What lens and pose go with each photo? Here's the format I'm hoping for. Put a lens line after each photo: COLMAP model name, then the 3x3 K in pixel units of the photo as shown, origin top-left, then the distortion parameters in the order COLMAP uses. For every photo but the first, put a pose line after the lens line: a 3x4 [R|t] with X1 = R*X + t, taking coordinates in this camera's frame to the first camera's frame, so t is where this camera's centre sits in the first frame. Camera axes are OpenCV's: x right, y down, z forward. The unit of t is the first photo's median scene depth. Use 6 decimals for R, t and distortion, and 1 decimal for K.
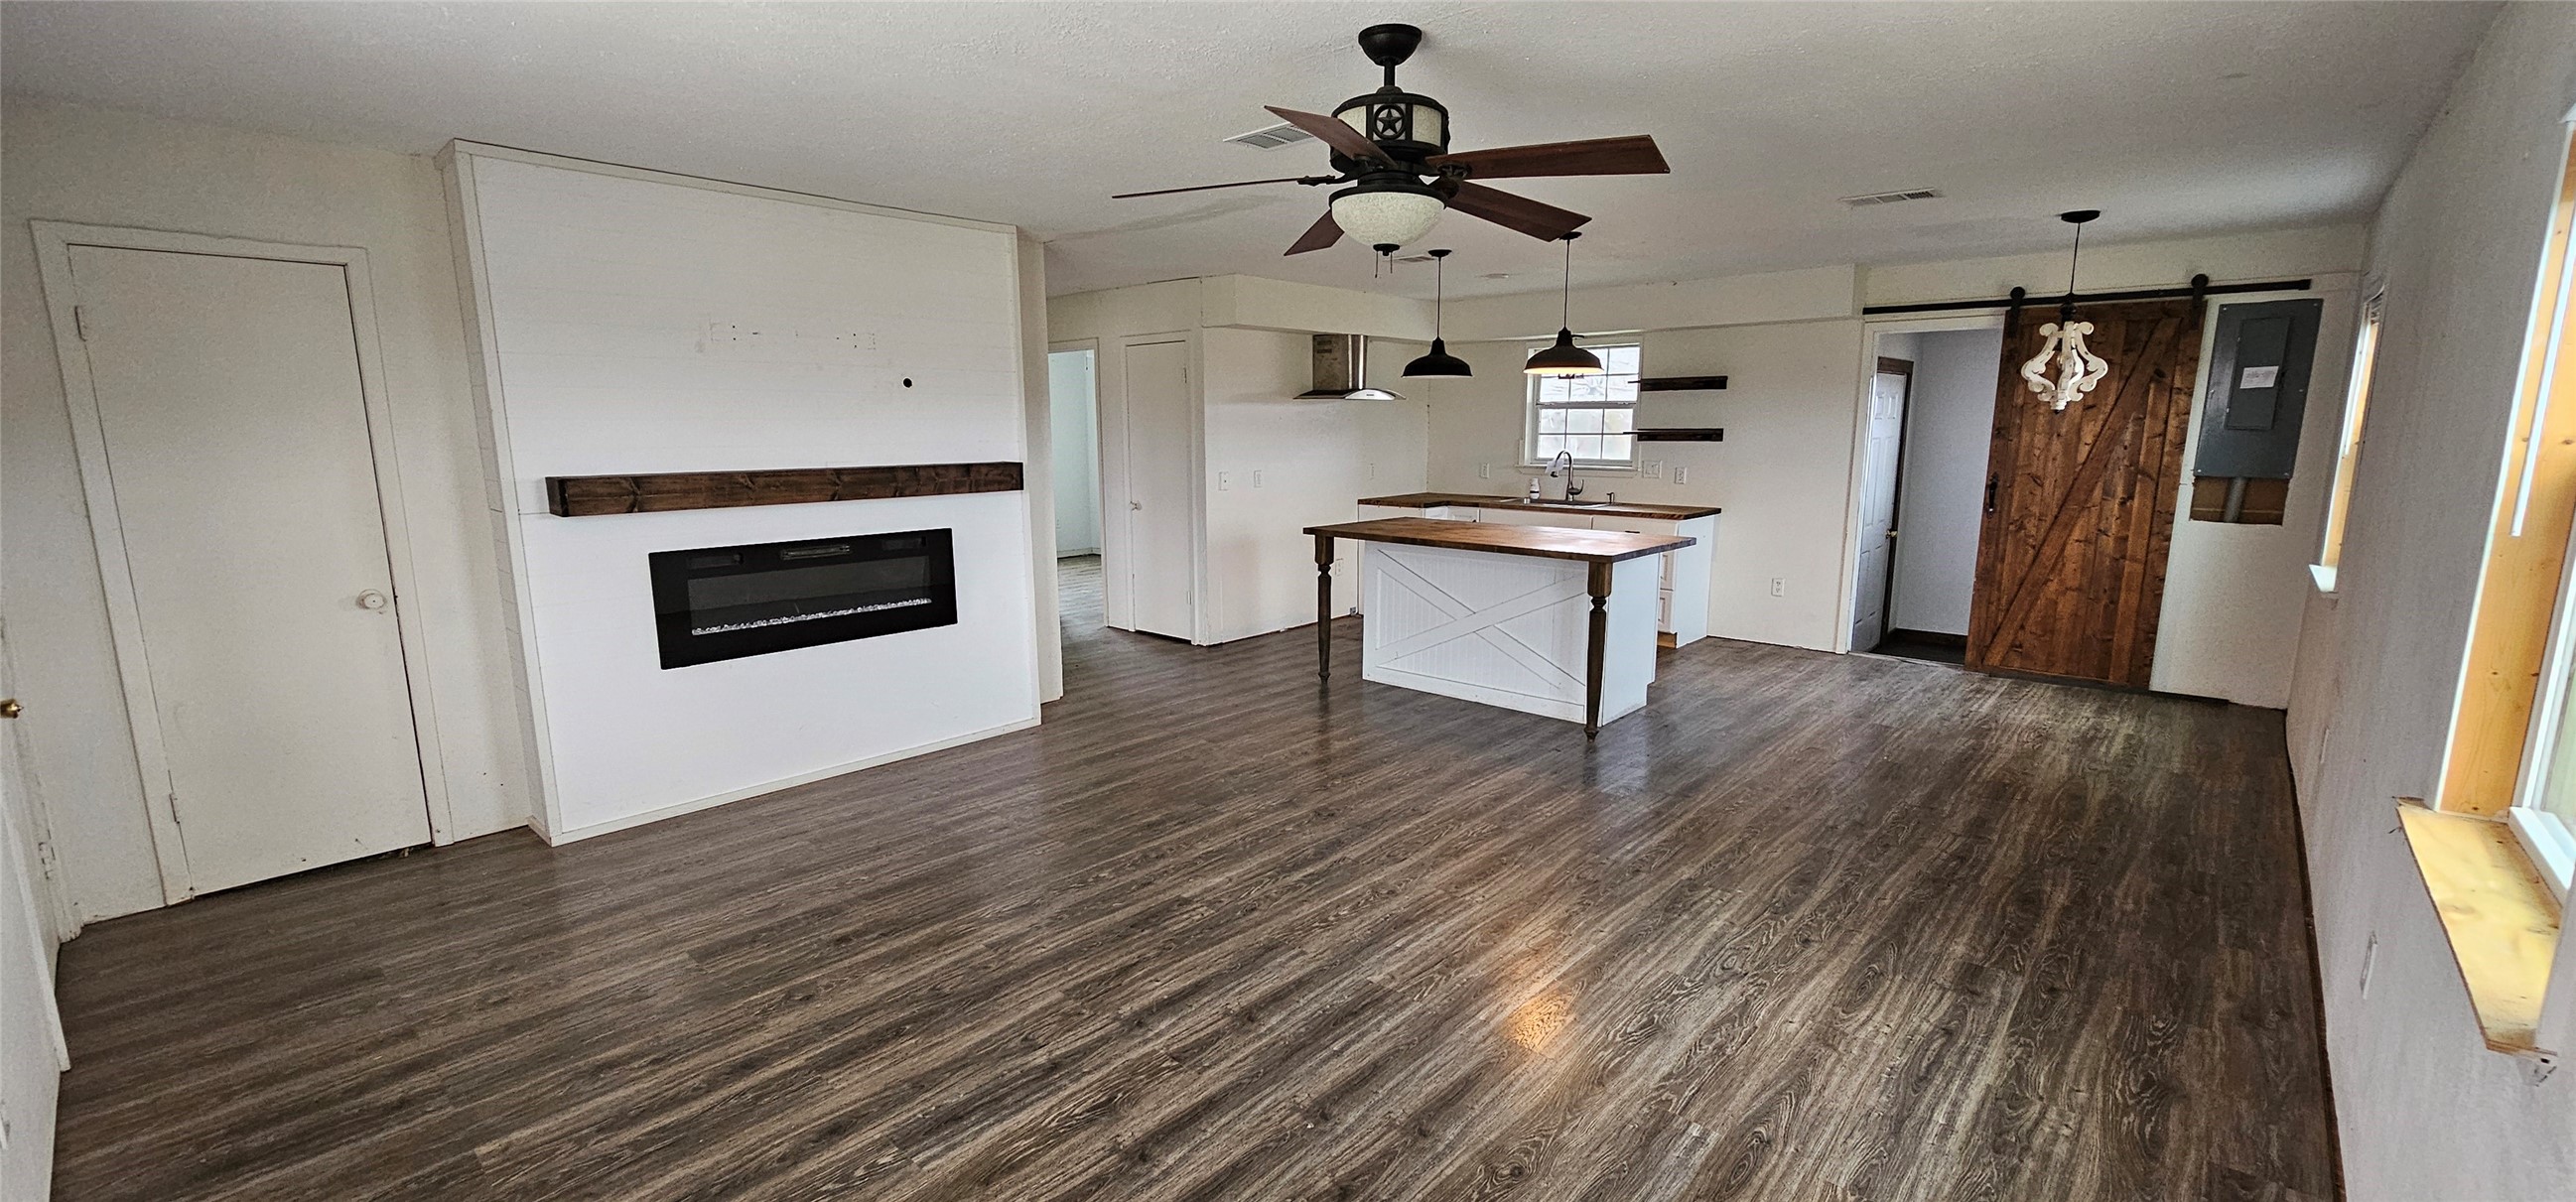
lens RADIAL K [[1052.2, 0, 1296.7], [0, 1052.2, 610.0], [0, 0, 1]] dist [-0.004852, 0.001748]
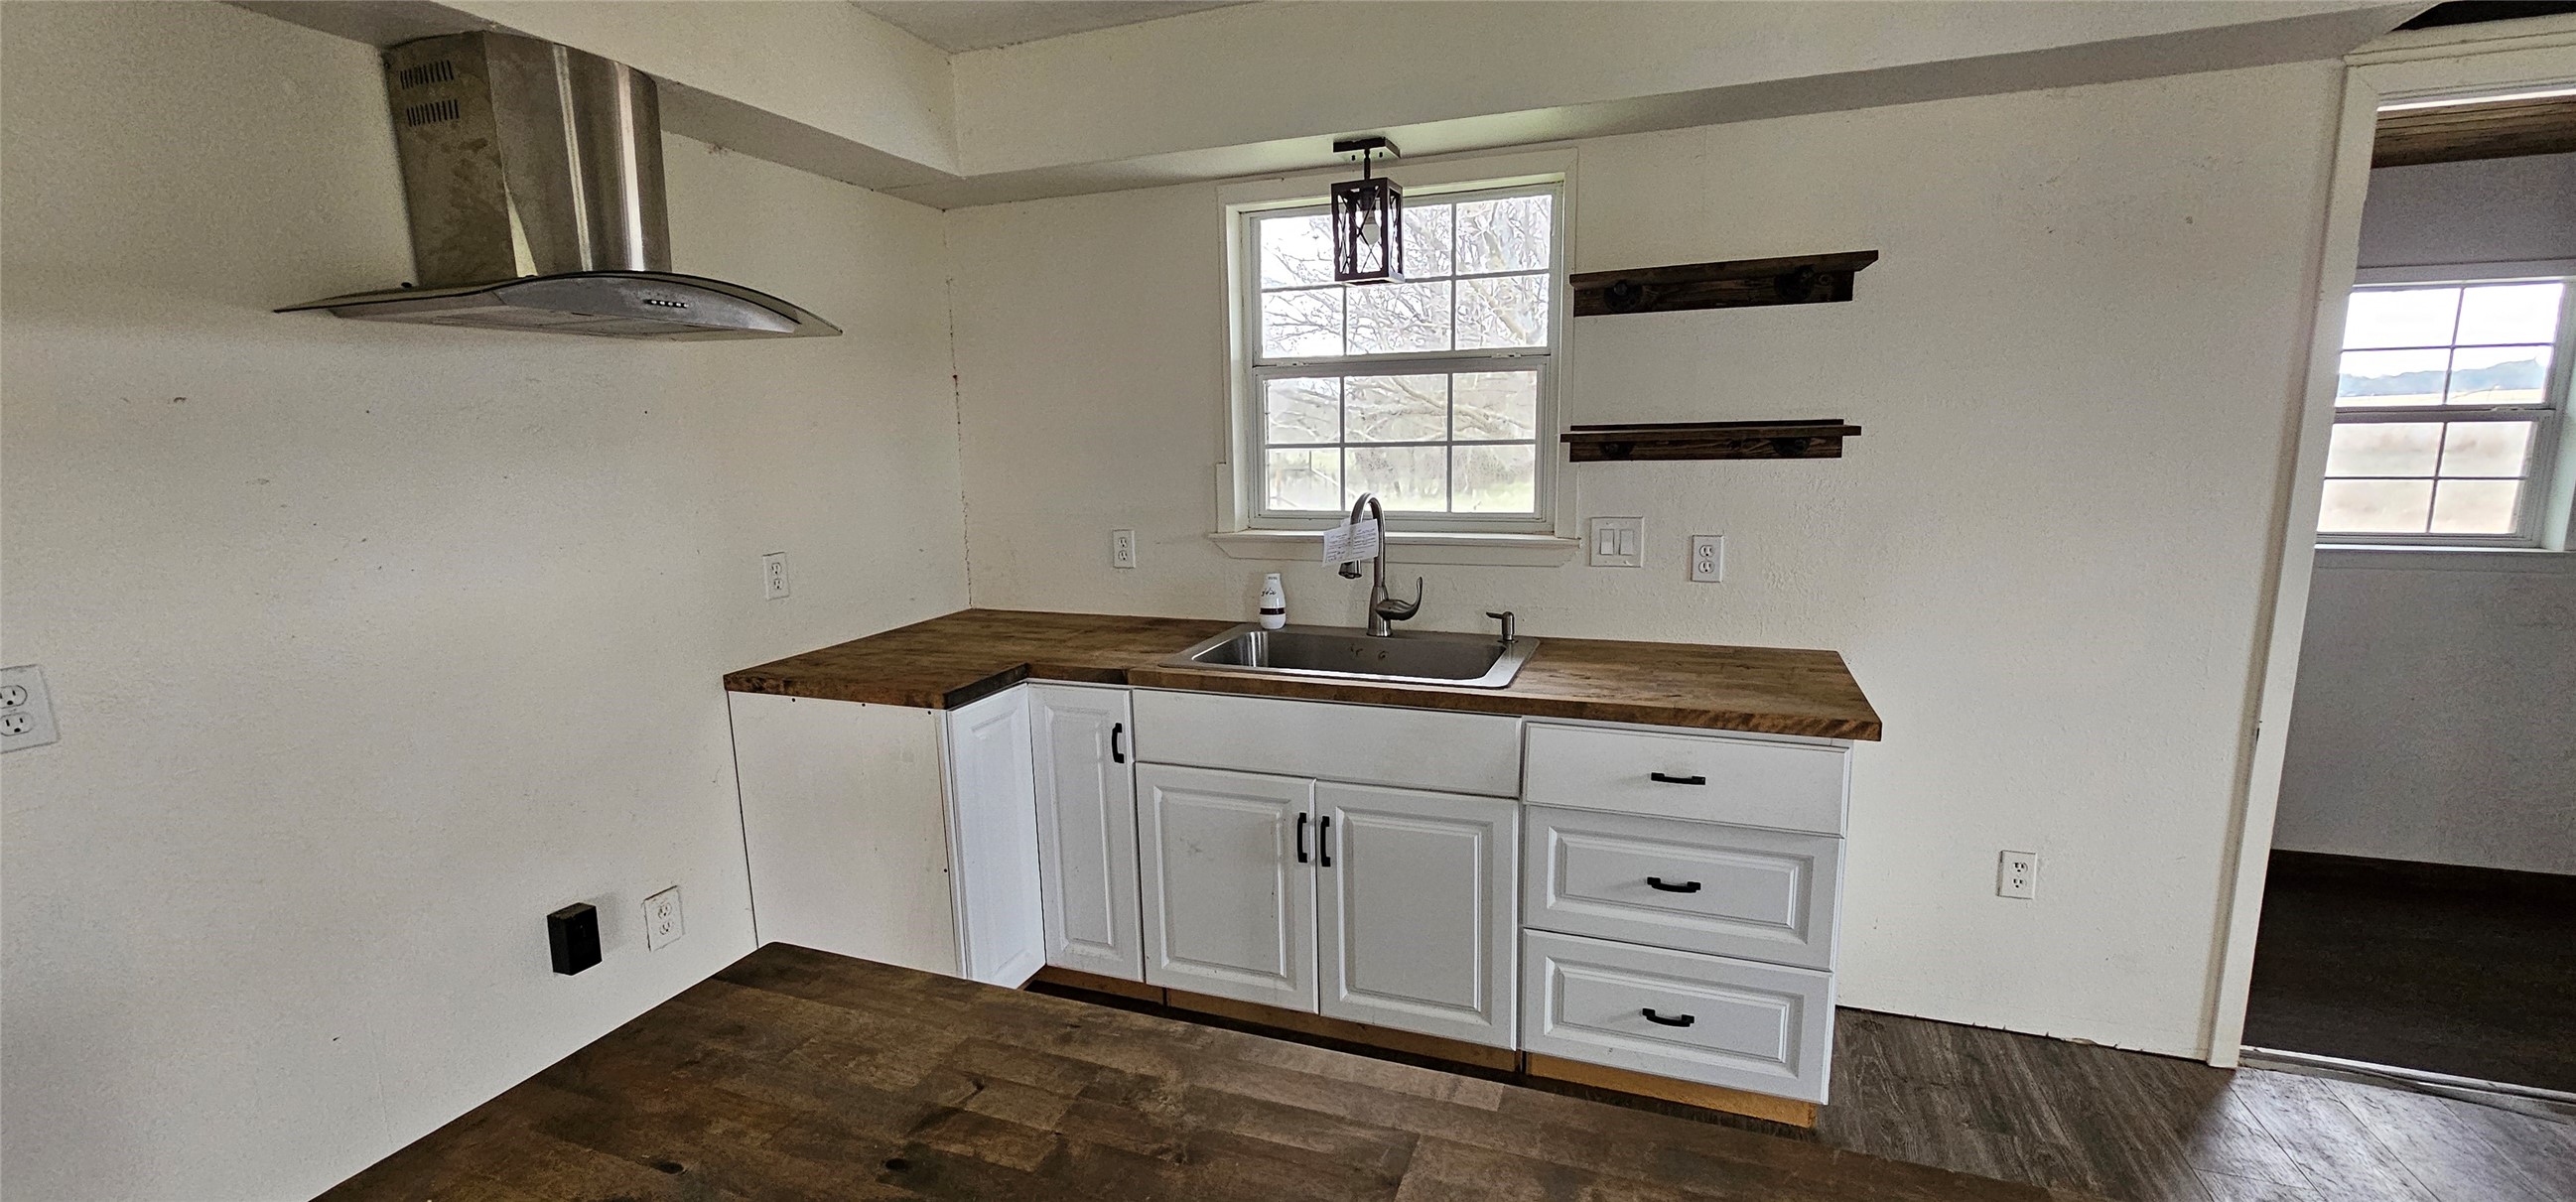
lens RADIAL K [[1052.2, 0, 1295.0], [0, 1052.2, 612.1], [0, 0, 1]] dist [-0.004852, 0.001748]
pose [[0.927277, -0.076372, 0.366504, 0.147339], [0.080785, 0.996726, 0.003307, -0.160149], [-0.365557, 0.026542, 0.930410, 0.954357]]
